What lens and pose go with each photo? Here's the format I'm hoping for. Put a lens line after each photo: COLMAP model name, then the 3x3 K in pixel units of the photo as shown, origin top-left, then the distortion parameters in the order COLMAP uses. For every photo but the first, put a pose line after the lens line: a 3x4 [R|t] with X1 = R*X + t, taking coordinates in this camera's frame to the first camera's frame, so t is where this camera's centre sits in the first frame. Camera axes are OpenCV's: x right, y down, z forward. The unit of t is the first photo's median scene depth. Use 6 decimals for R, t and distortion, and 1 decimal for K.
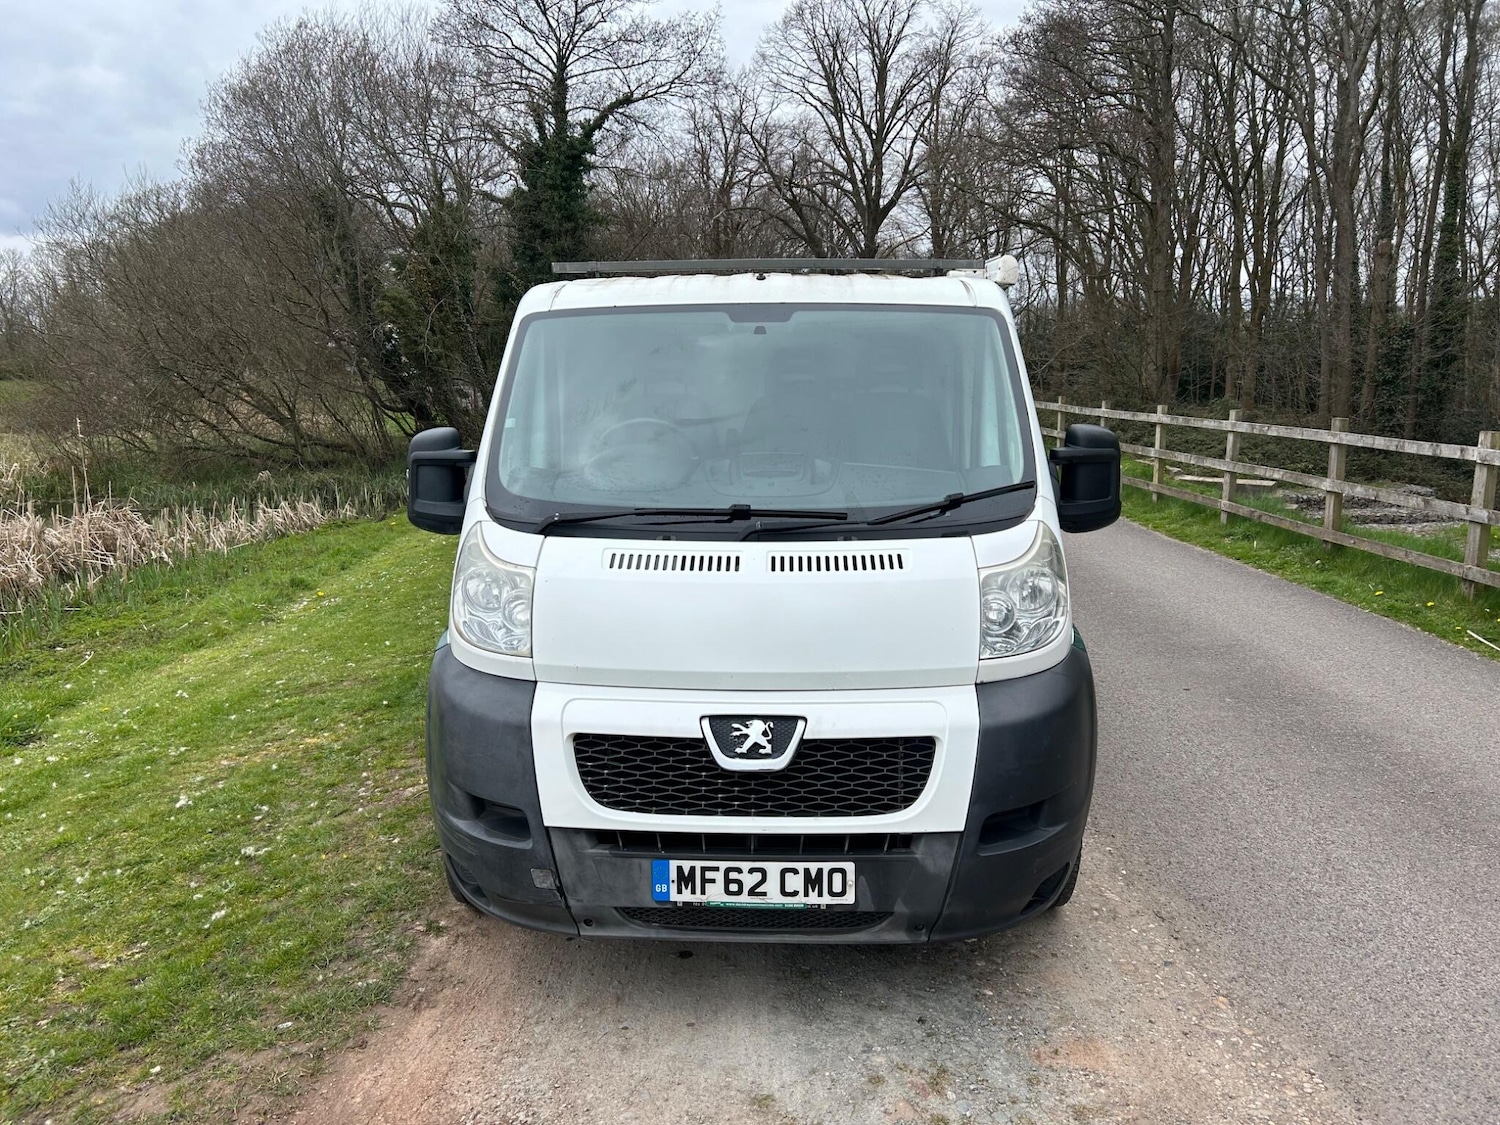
lens RADIAL K [[1126.9, 0, 738.3], [0, 1126.9, 567.9], [0, 0, 1]] dist [0.057390, -0.064010]
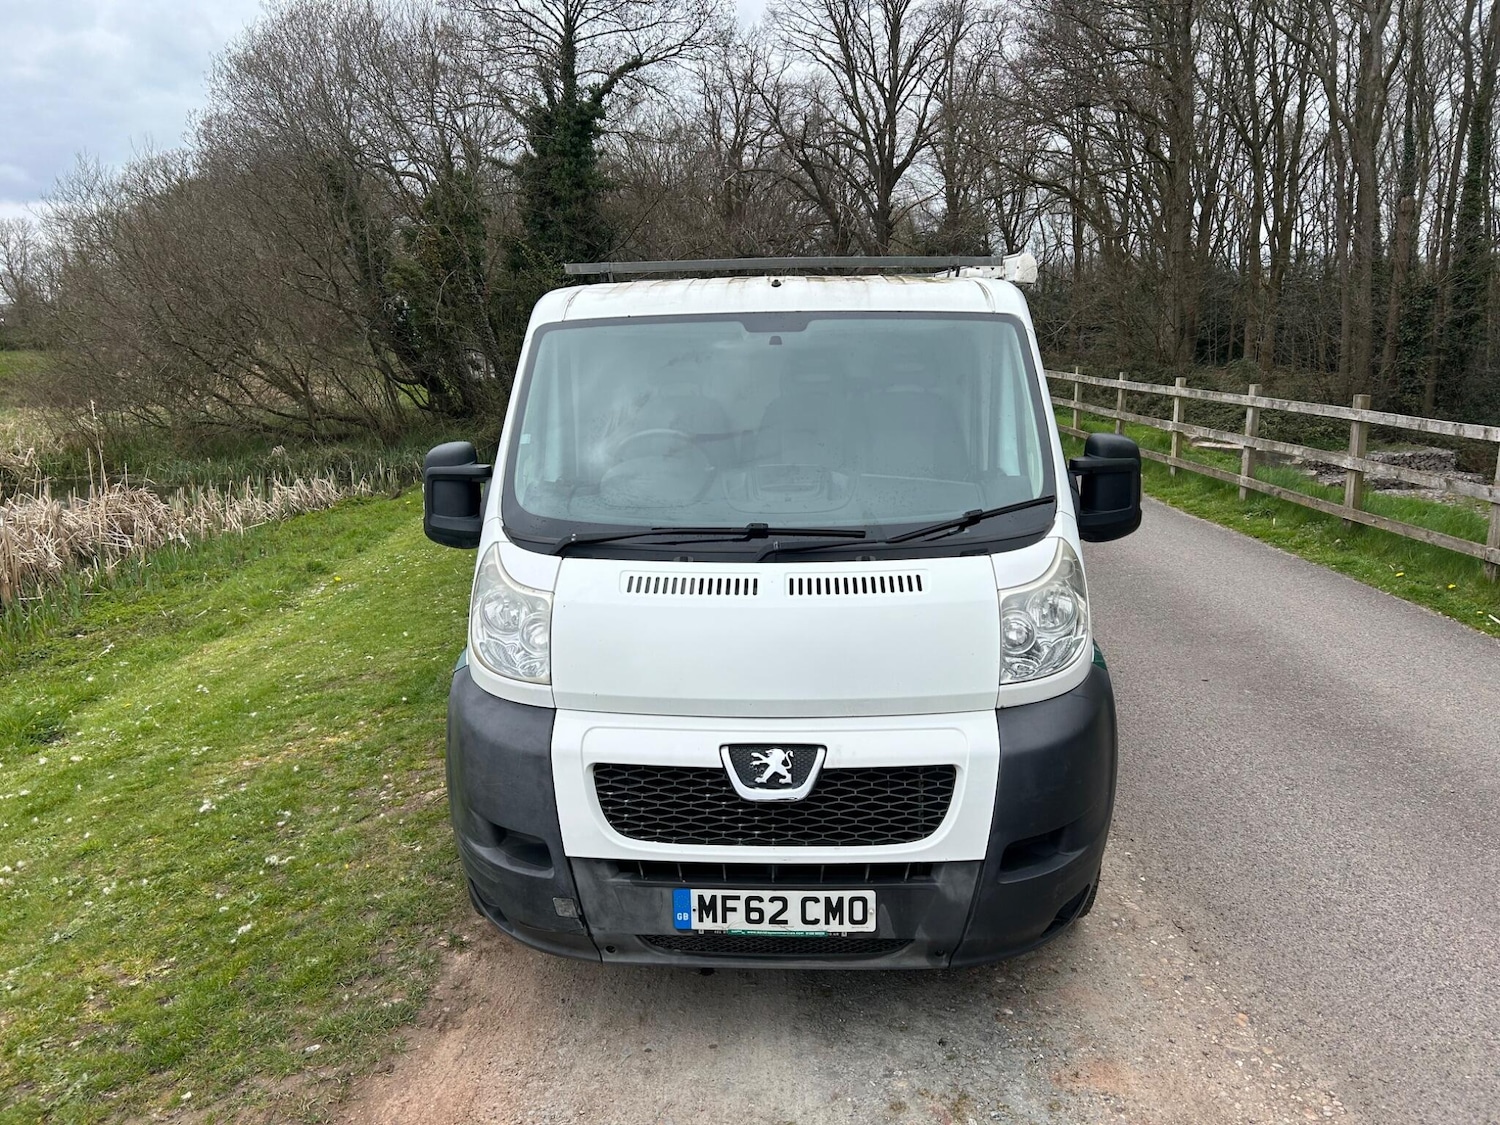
lens RADIAL K [[1126.9, 0, 742.1], [0, 1126.9, 569.0], [0, 0, 1]] dist [0.057390, -0.064010]
pose [[0.999921, -0.008171, -0.009538, -0.002855], [0.008488, 0.999395, 0.033723, -0.051715], [0.009256, -0.033801, 0.999386, 0.005517]]
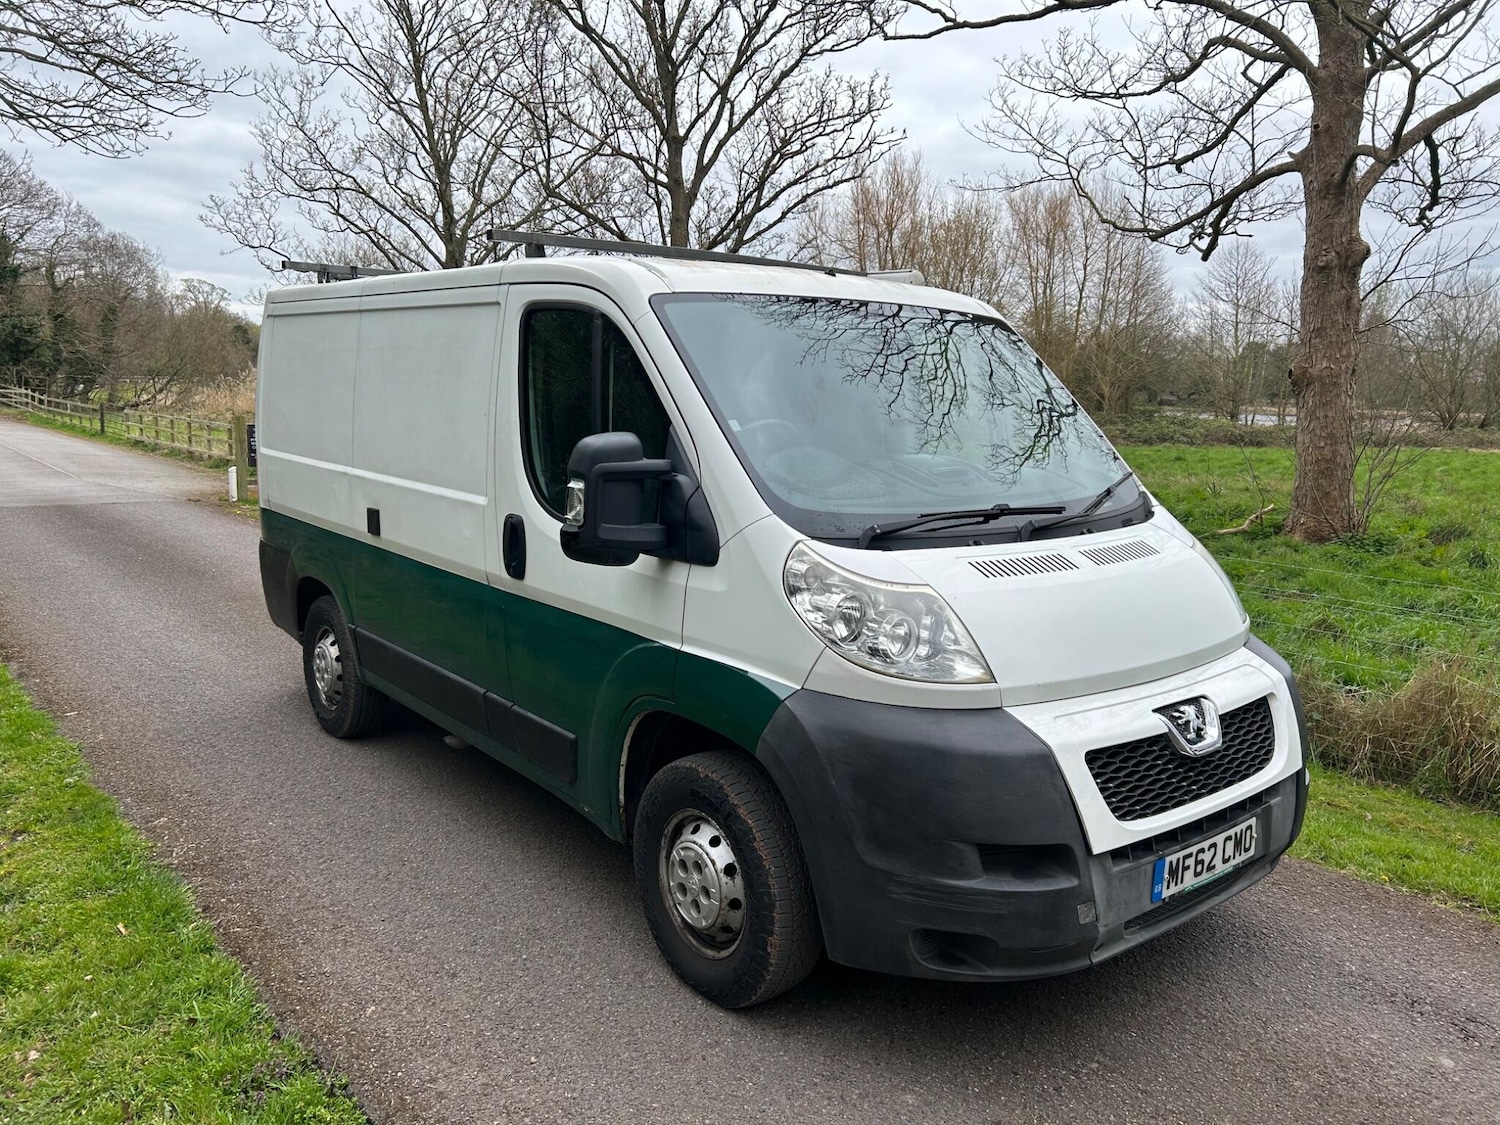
lens RADIAL K [[1120.9, 0, 741.8], [0, 1120.9, 566.7], [0, 0, 1]] dist [0.047409, -0.054487]
pose [[0.752973, -0.086242, 0.652376, -0.849096], [0.091451, 0.995469, 0.026045, -0.050388], [-0.651666, 0.040049, 0.757448, 0.418743]]
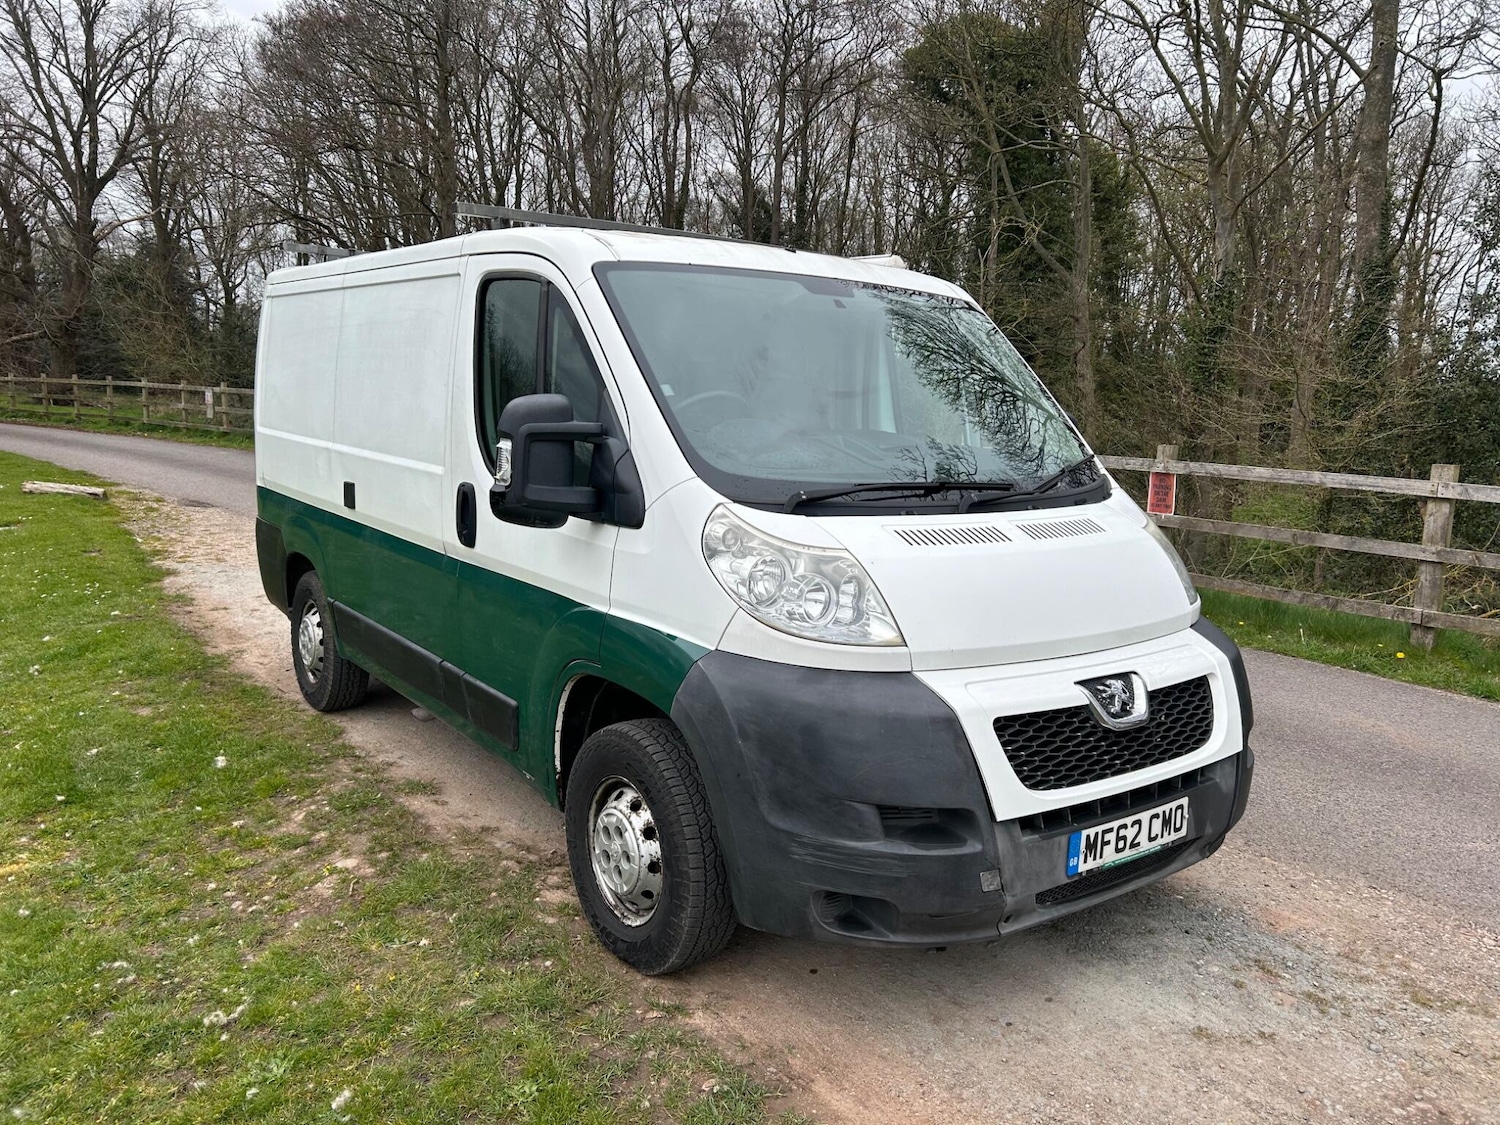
lens RADIAL K [[1126.9, 0, 756.3], [0, 1126.9, 556.5], [0, 0, 1]] dist [0.057390, -0.064010]
pose [[0.774432, -0.058480, 0.629949, -0.778452], [0.070674, 0.997483, 0.005716, -0.005137], [-0.628698, 0.040094, 0.776615, 0.350569]]
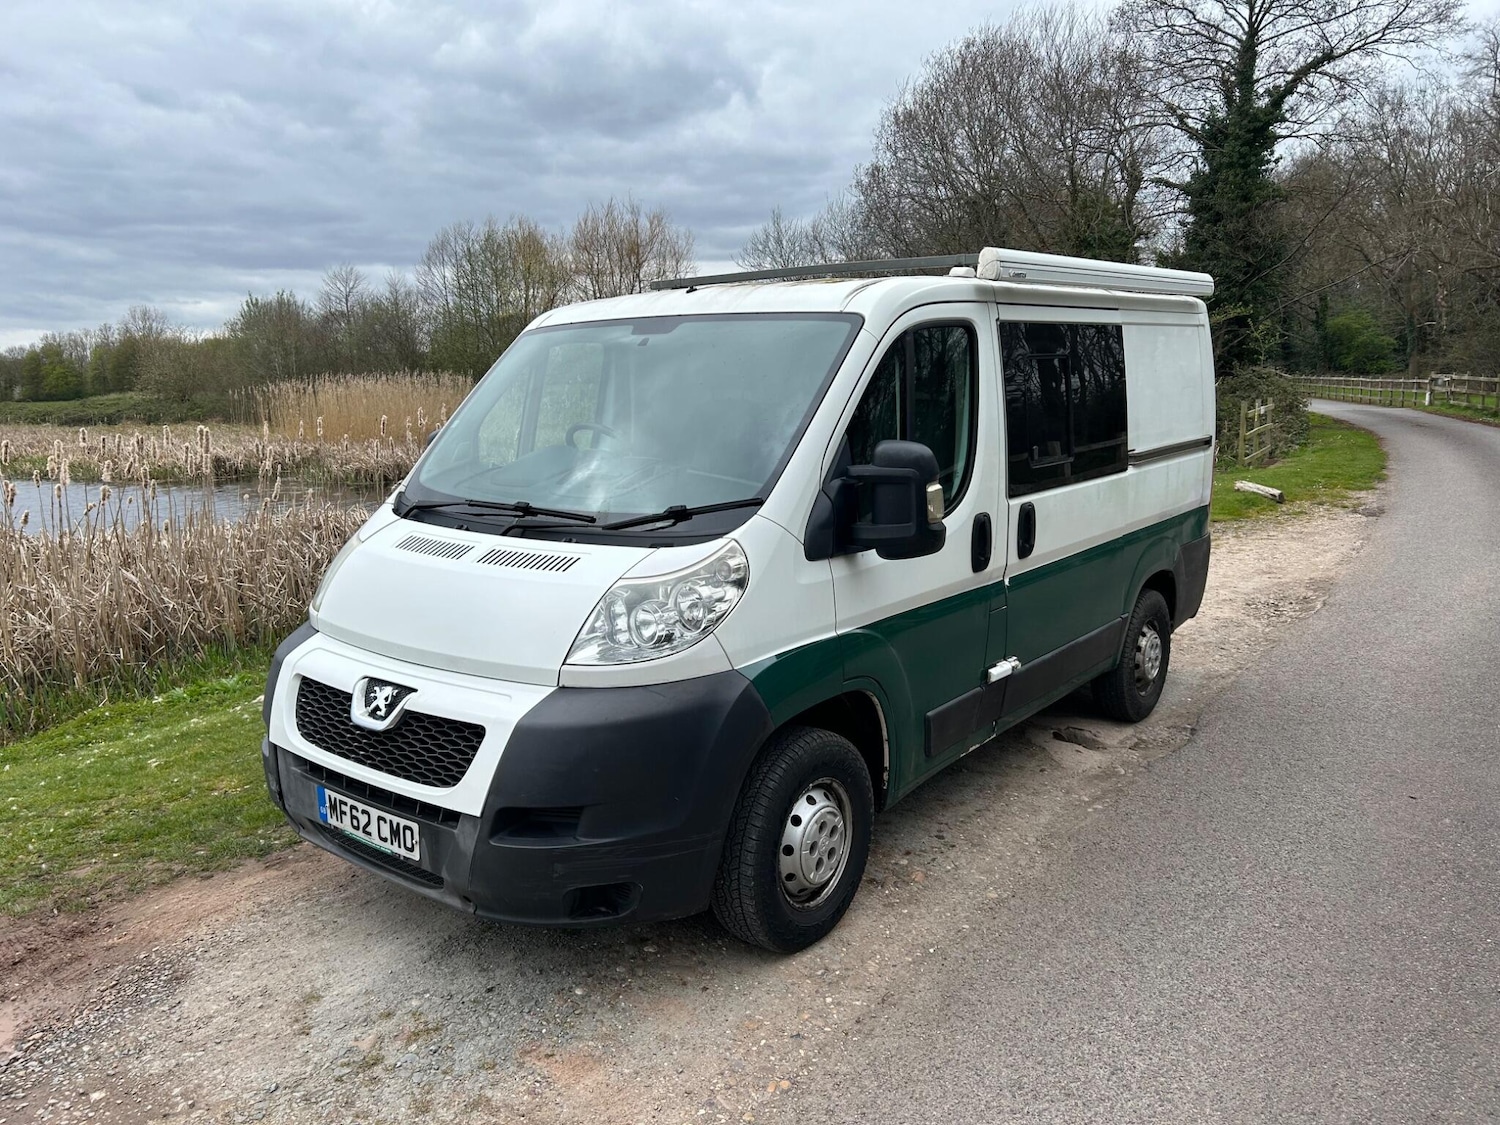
lens RADIAL K [[1126.9, 0, 741.0], [0, 1126.9, 567.9], [0, 0, 1]] dist [0.057390, -0.064010]
pose [[0.801817, 0.095871, -0.589830, 0.867886], [-0.093093, 0.995036, 0.035183, -0.053485], [0.590275, 0.026699, 0.806761, 0.240572]]
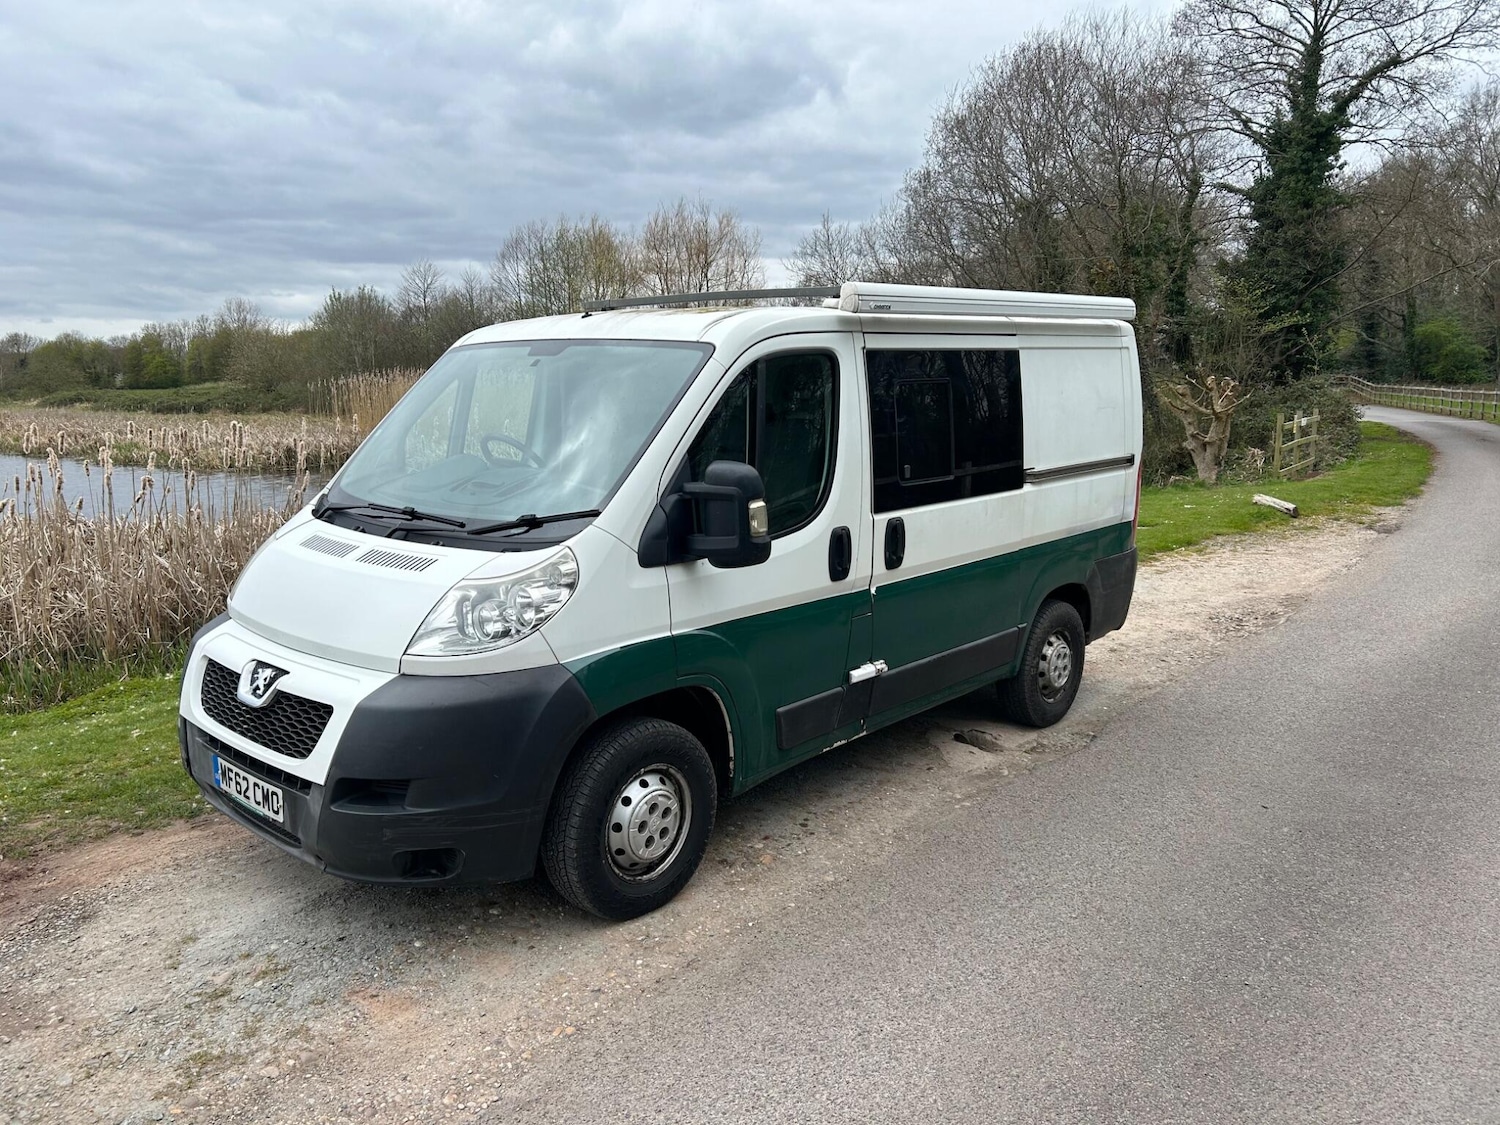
lens RADIAL K [[1126.9, 0, 742.8], [0, 1126.9, 571.2], [0, 0, 1]] dist [0.057390, -0.064010]
pose [[0.760084, 0.119698, -0.638705, 1.116760], [-0.117028, 0.992033, 0.046646, -0.091120], [0.639200, 0.039291, 0.768036, 0.296400]]
